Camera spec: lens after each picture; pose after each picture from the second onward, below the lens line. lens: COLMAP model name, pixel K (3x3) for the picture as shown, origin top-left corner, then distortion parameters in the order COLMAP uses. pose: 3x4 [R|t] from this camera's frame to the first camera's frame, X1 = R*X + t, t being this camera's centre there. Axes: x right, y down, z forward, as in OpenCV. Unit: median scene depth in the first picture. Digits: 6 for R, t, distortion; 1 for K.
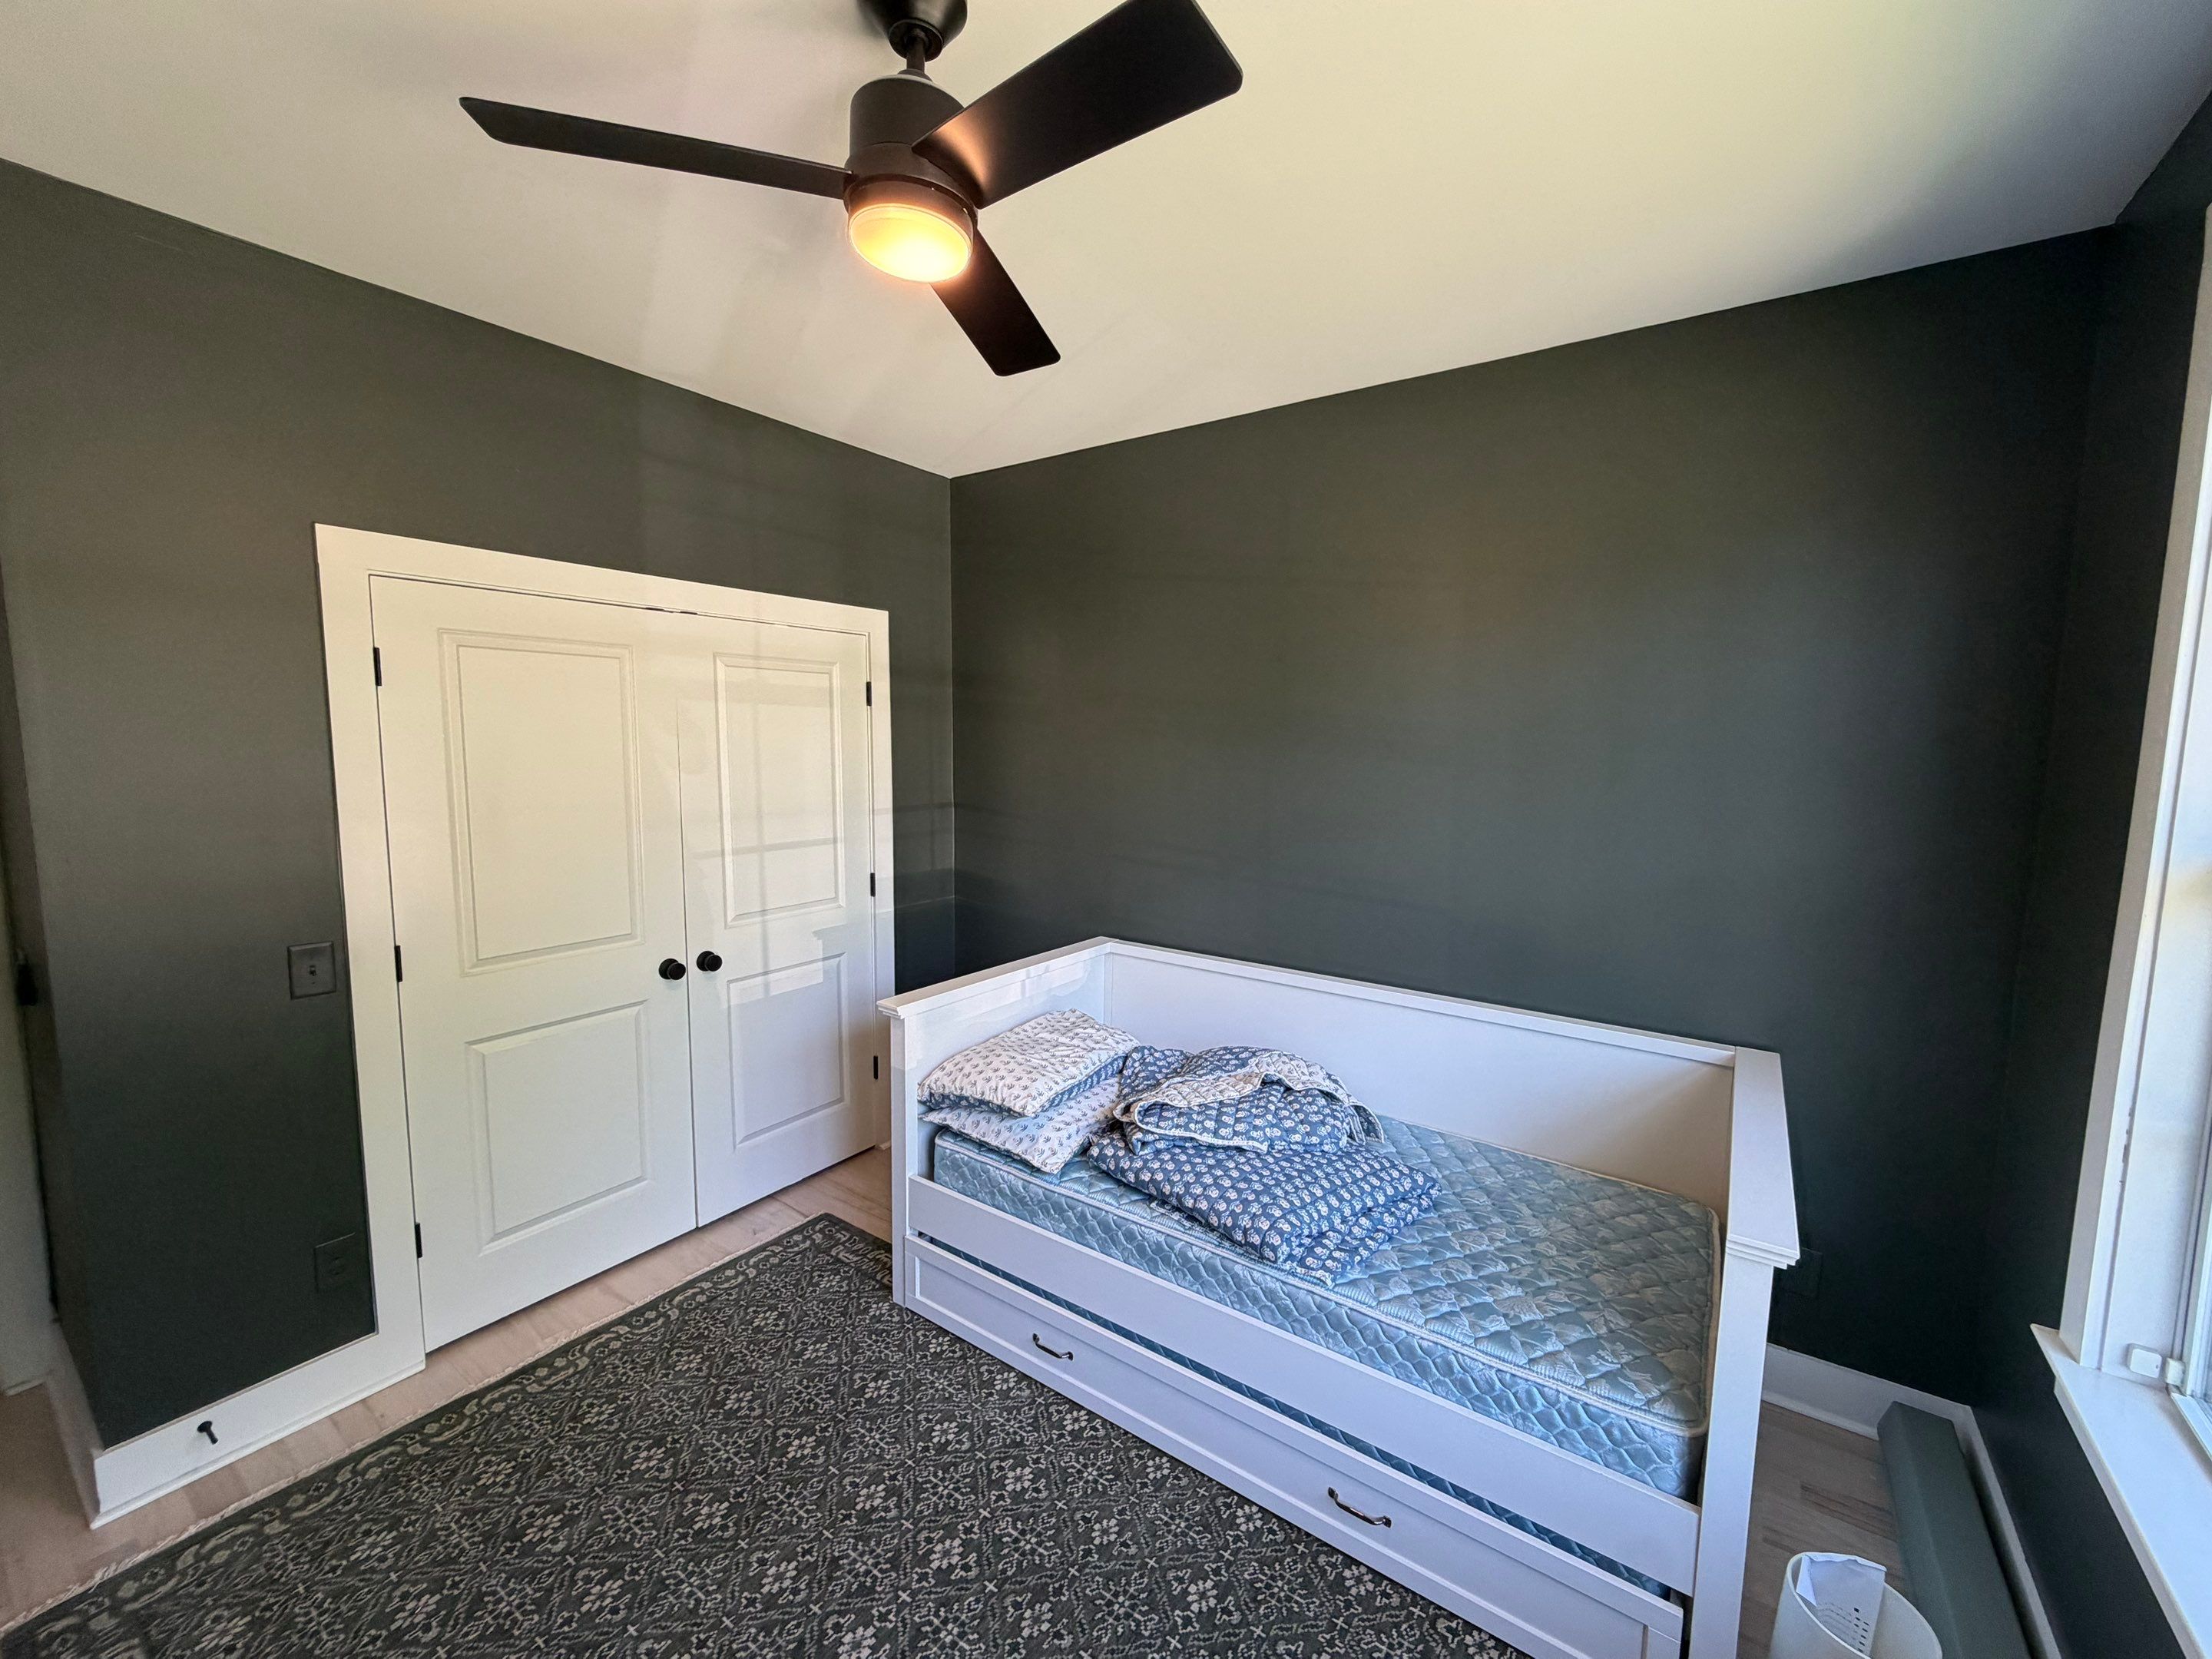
lens RADIAL K [[890.2, 0, 1116.2], [0, 890.2, 828.3], [0, 0, 1]] dist [-0.000923, 0.000501]
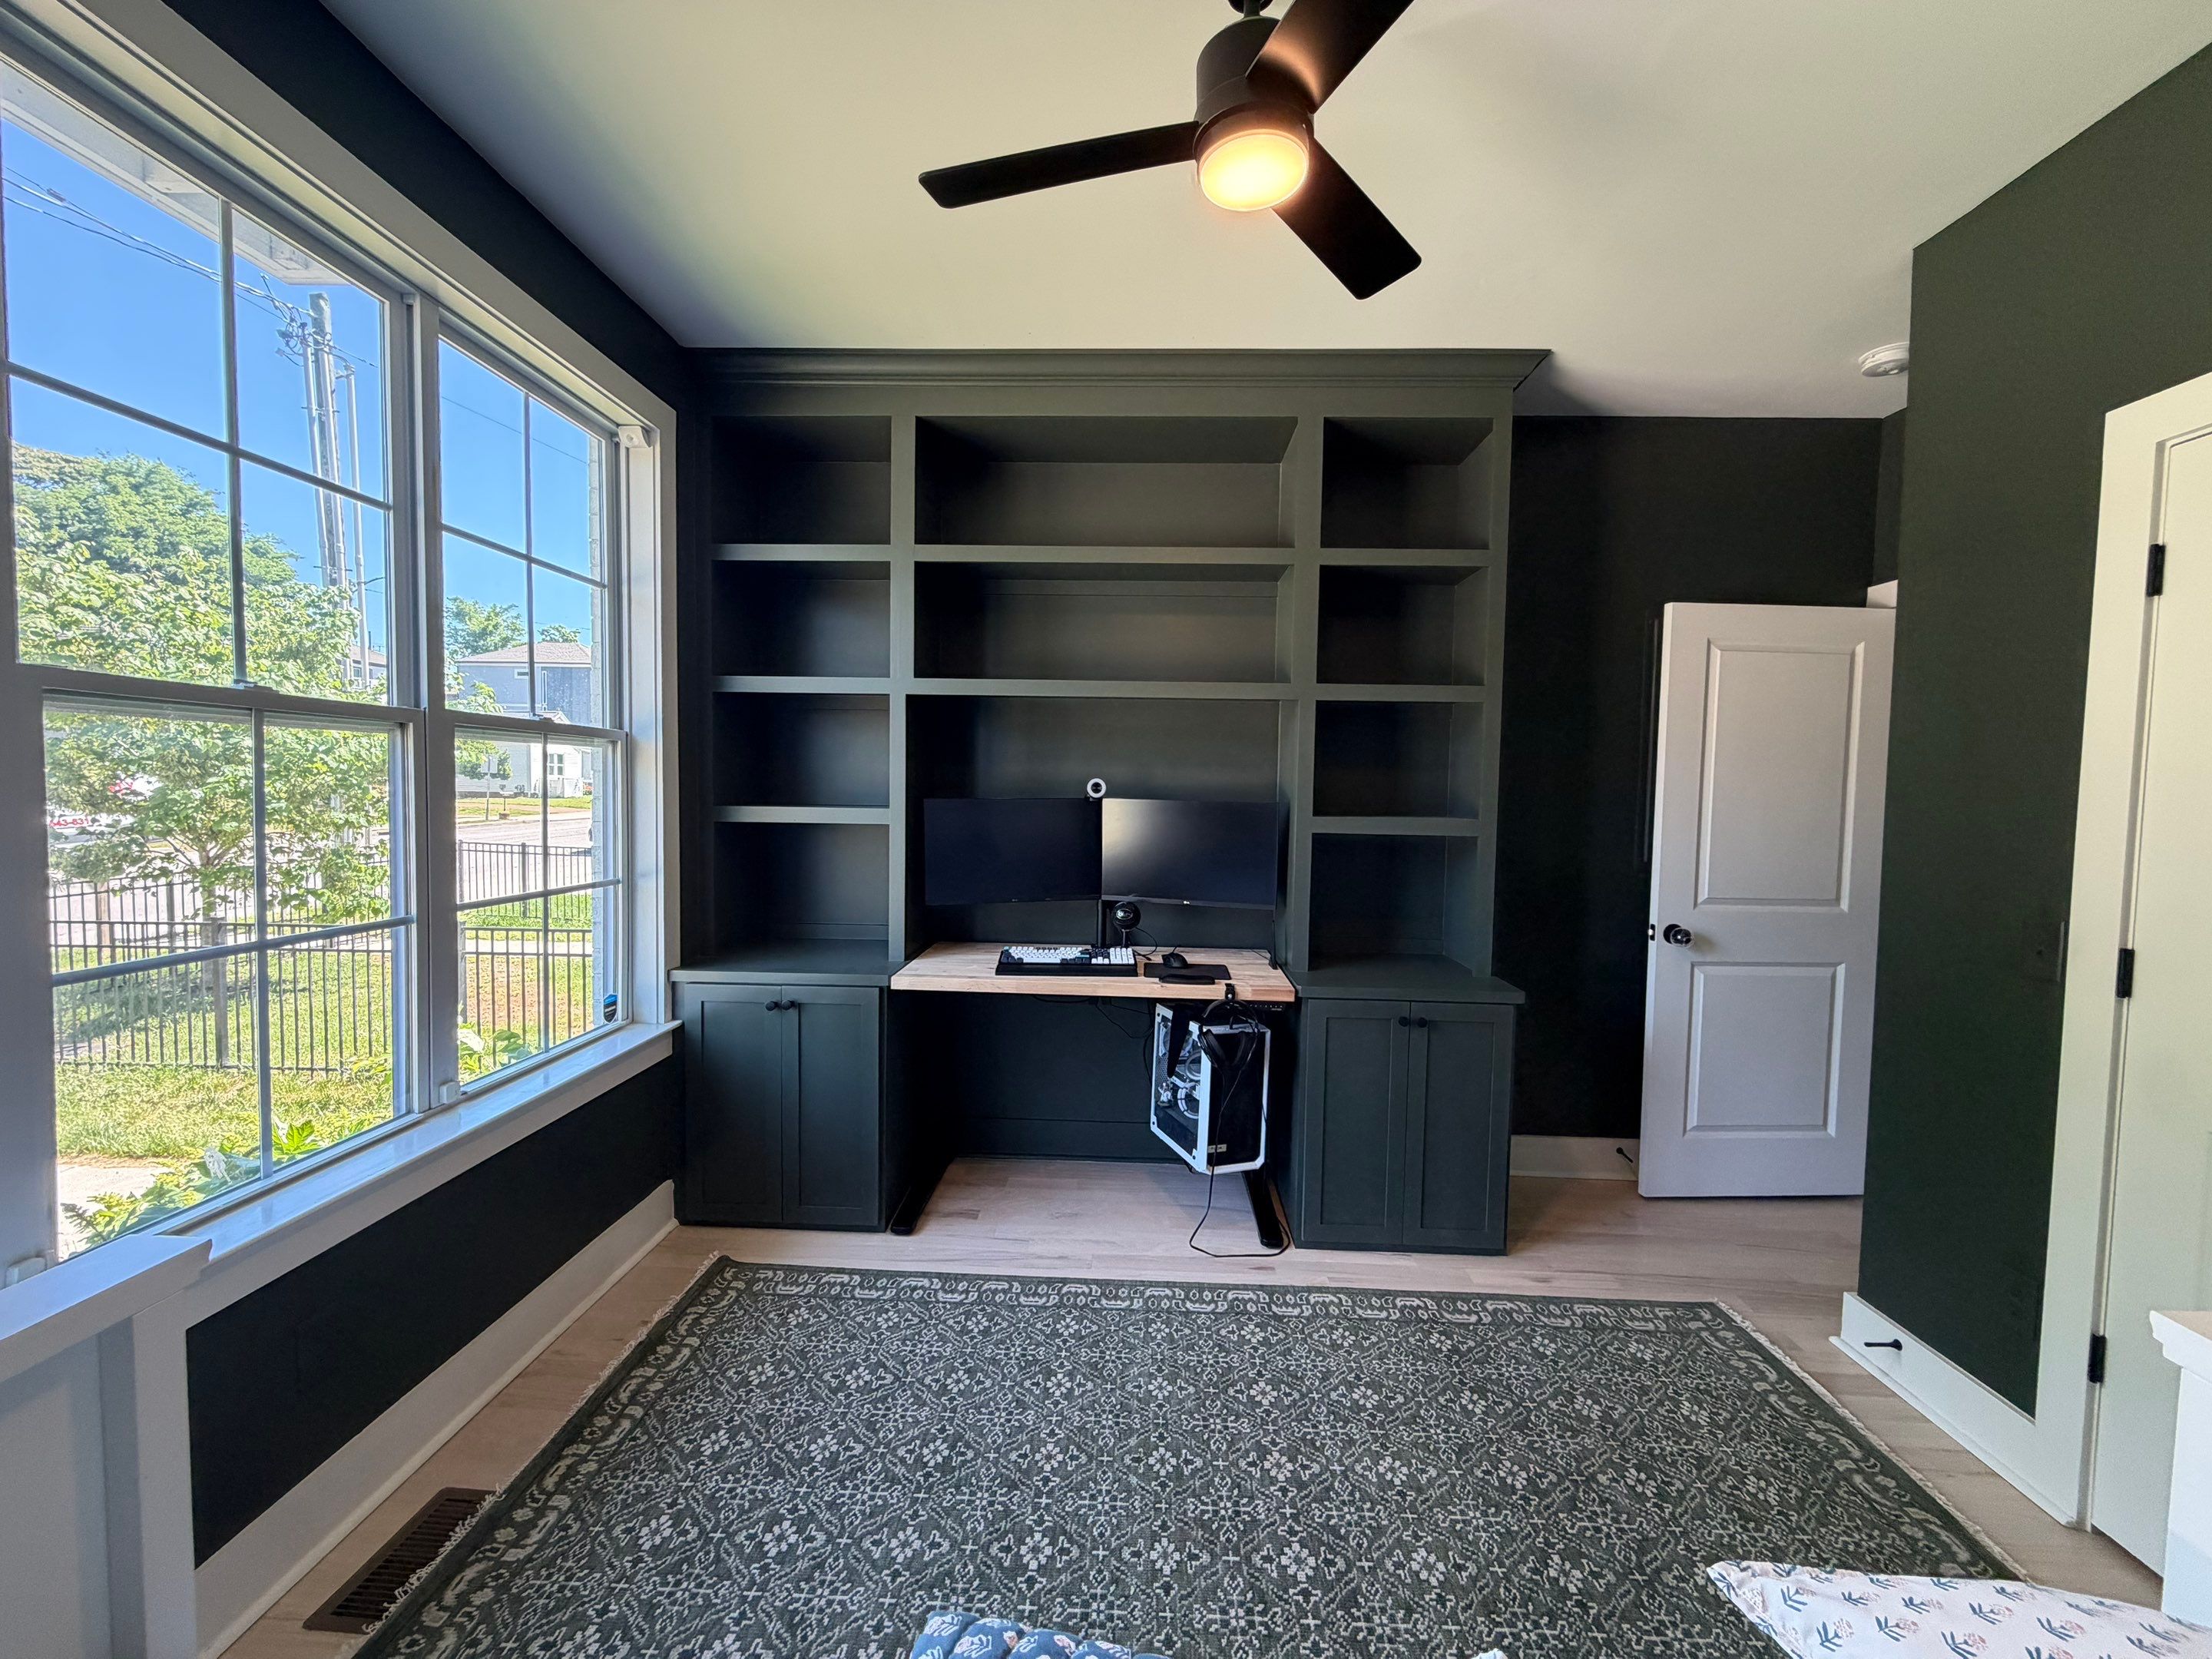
lens RADIAL K [[890.2, 0, 1110.3], [0, 890.2, 831.5], [0, 0, 1]] dist [-0.000923, 0.000501]
pose [[-0.840979, 0.000047, -0.541067, 0.266400], [-0.084801, 0.987630, 0.131891, 0.007711], [0.534381, 0.156801, -0.830573, 1.016937]]
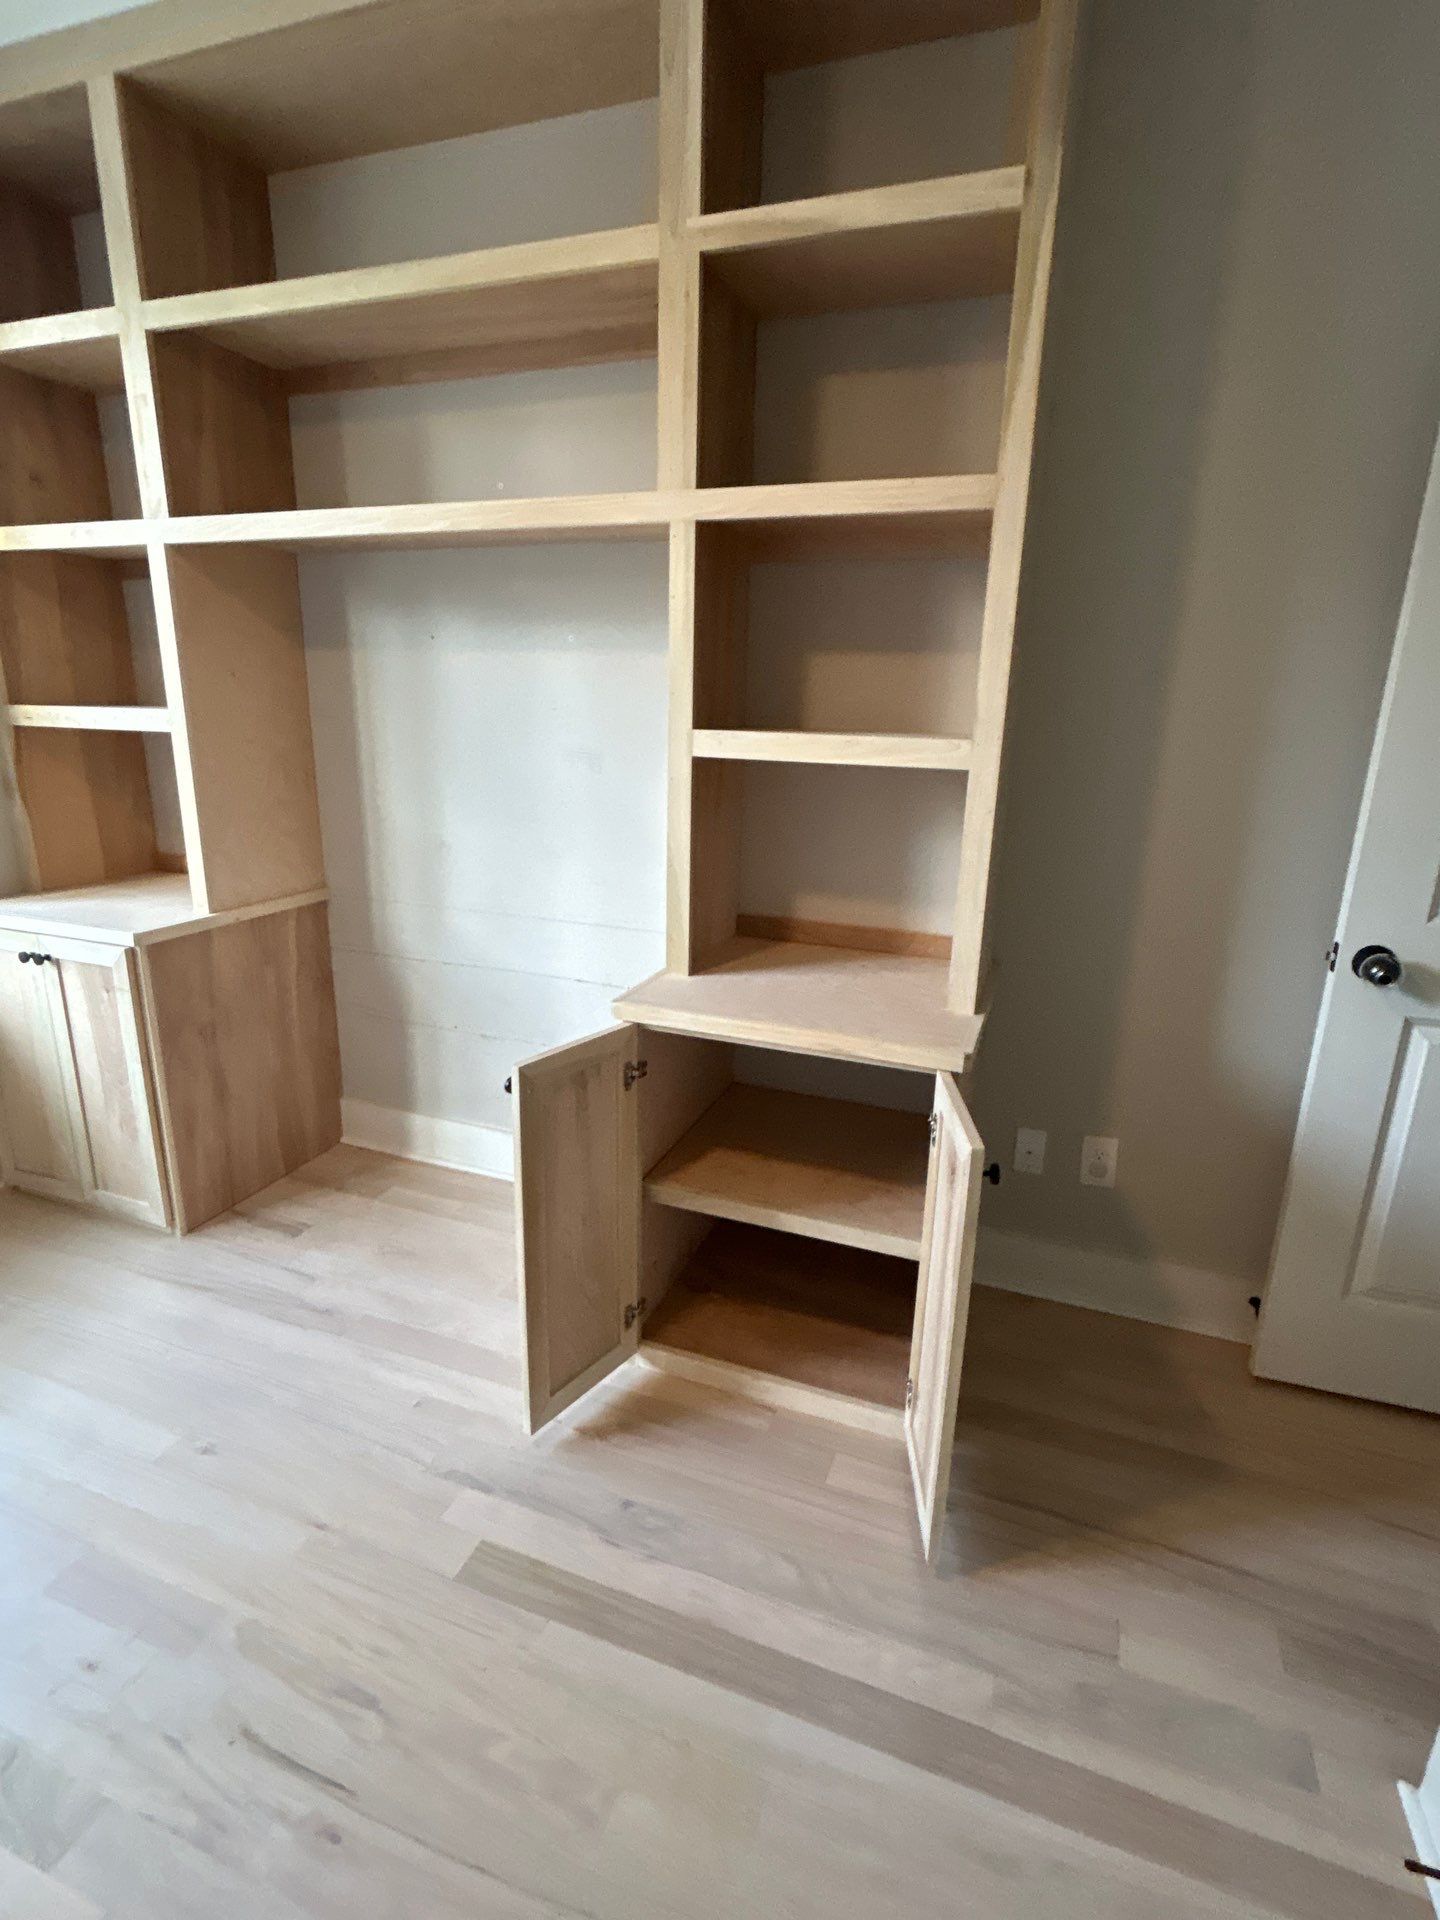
lens RADIAL K [[943.6, 0, 723.2], [0, 943.6, 968.6], [0, 0, 1]] dist [-0.010040, 0.004412]
pose [[-0.965296, 0.035990, -0.258665, -0.385802], [-0.063397, 0.928539, 0.365782, 0.020697], [0.253345, 0.369486, -0.894034, 0.938762]]
